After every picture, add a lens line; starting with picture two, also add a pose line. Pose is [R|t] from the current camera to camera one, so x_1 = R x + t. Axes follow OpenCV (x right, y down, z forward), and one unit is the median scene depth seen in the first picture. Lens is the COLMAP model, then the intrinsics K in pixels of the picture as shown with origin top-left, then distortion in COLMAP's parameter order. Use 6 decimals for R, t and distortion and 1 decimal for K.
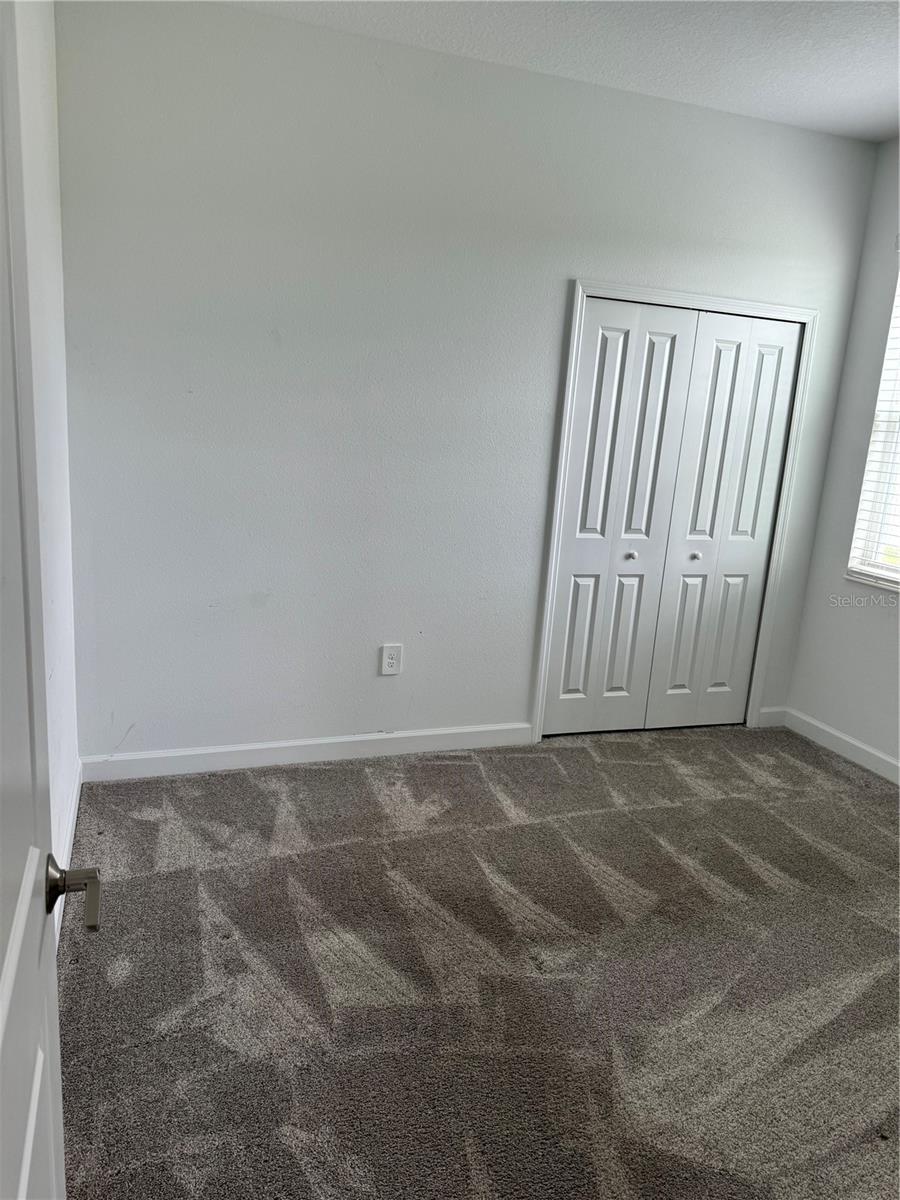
lens RADIAL K [[855.5, 0, 447.2], [0, 855.5, 609.3], [0, 0, 1]] dist [0.073856, -0.090105]
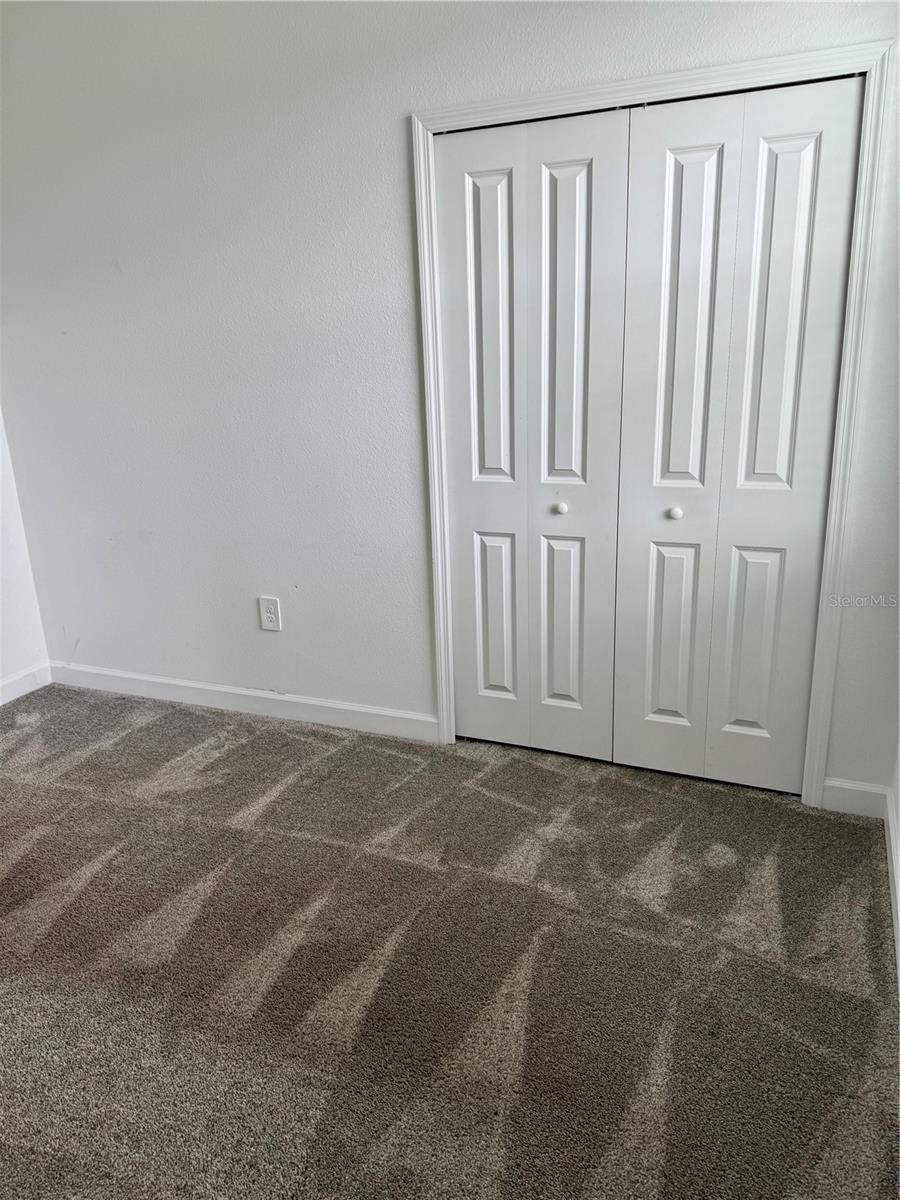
lens RADIAL K [[855.5, 0, 447.4], [0, 855.5, 609.3], [0, 0, 1]] dist [0.073856, -0.090105]
pose [[0.715116, 0.120959, -0.688461, 0.690794], [-0.068877, 0.992315, 0.102800, -0.051451], [0.695604, -0.026095, 0.717951, 0.483589]]
